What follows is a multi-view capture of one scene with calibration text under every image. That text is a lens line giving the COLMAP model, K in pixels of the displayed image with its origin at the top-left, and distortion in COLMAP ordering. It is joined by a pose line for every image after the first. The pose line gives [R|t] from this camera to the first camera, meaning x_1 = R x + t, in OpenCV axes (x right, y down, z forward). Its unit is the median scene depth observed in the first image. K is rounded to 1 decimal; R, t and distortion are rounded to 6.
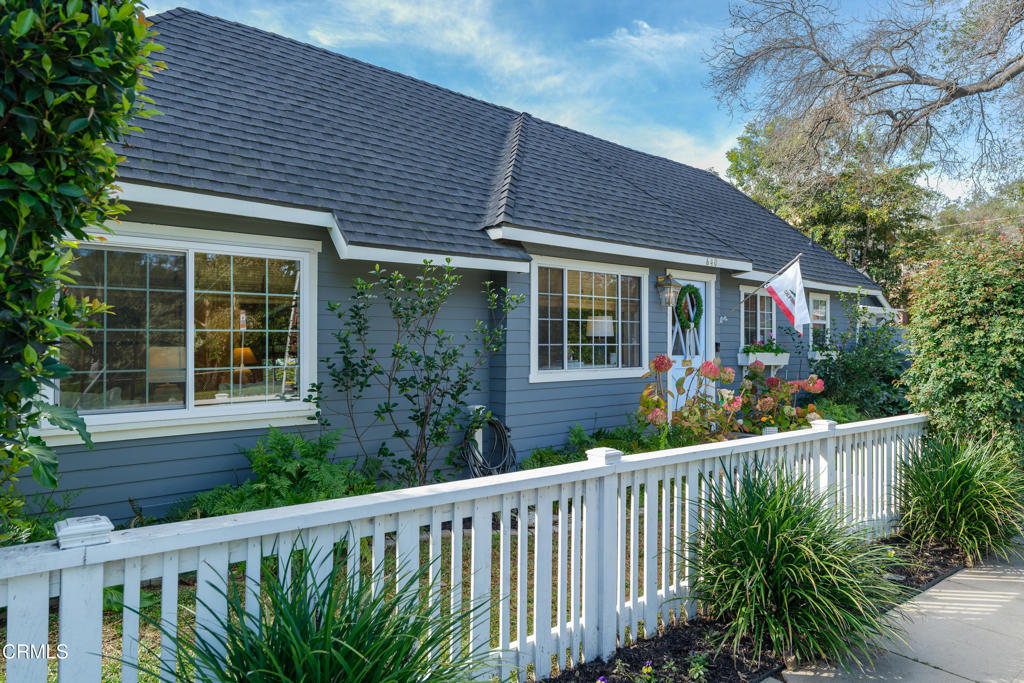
lens RADIAL K [[870.9, 0, 512.0], [0, 870.9, 341.5], [0, 0, 1]] dist [0.067356, -0.001865]
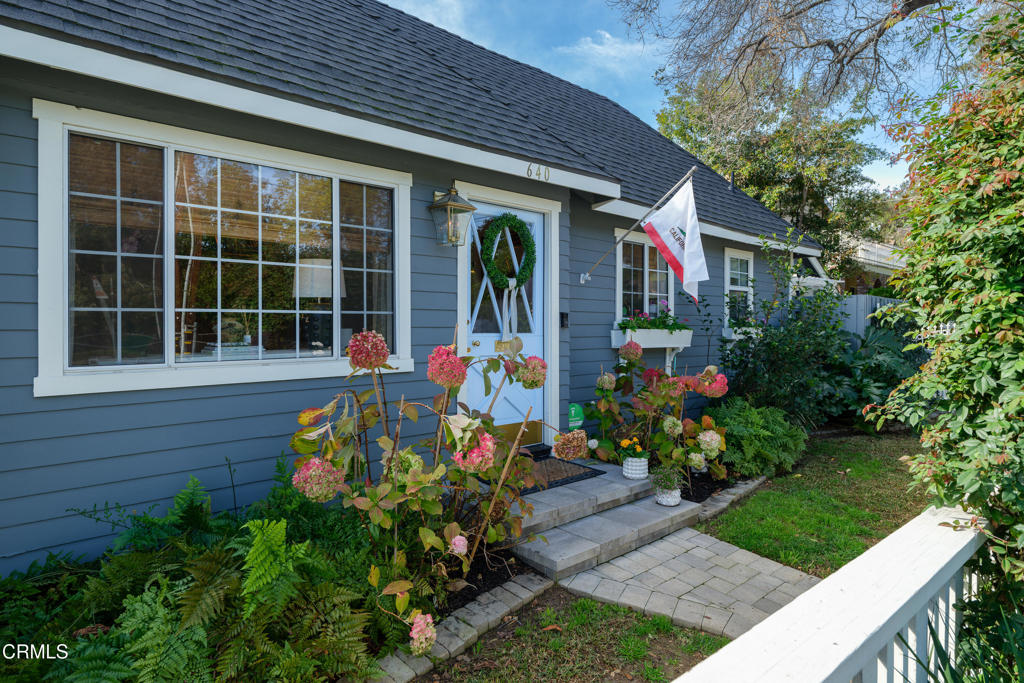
lens RADIAL K [[596.2, 0, 572.9], [0, 596.2, 327.2], [0, 0, 1]] dist [0.024068, -0.000297]
pose [[0.999903, 0.003405, 0.013492, 0.226806], [-0.003505, 0.999966, 0.007423, 0.008191], [-0.013467, -0.007469, 0.999881, 0.554849]]
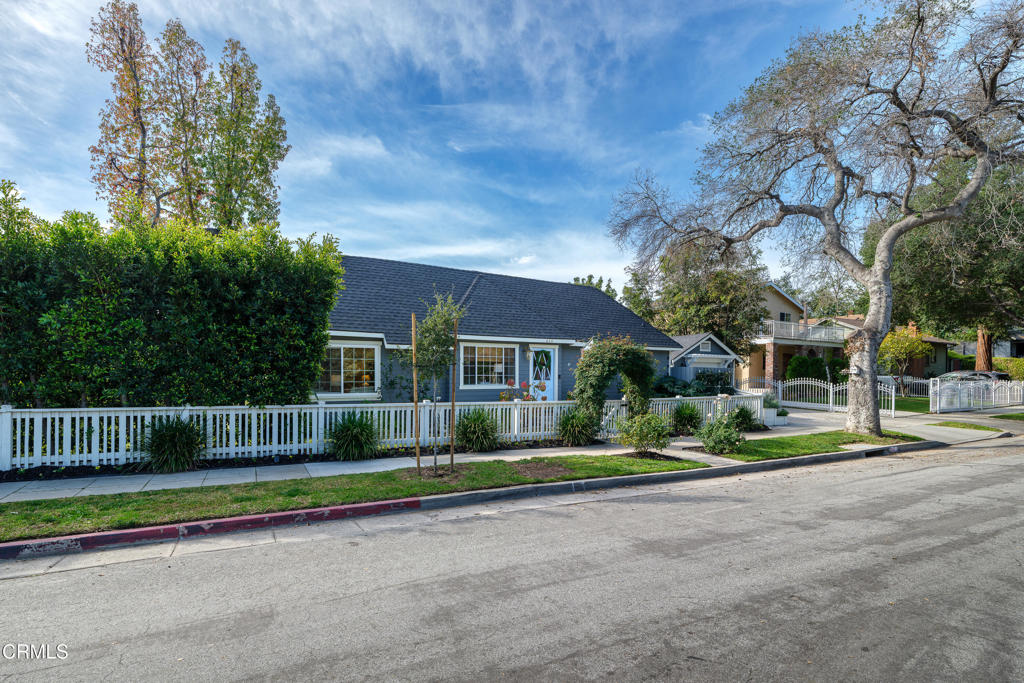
lens RADIAL K [[1769.0, 0, 512.0], [0, 1769.0, 341.5], [0, 0, 1]] dist [0.209405, 0.037371]
pose [[0.956691, 0.003145, -0.291088, 1.422540], [-0.006876, 0.999907, -0.011797, -0.029970], [0.291024, 0.013288, 0.956624, -3.380852]]
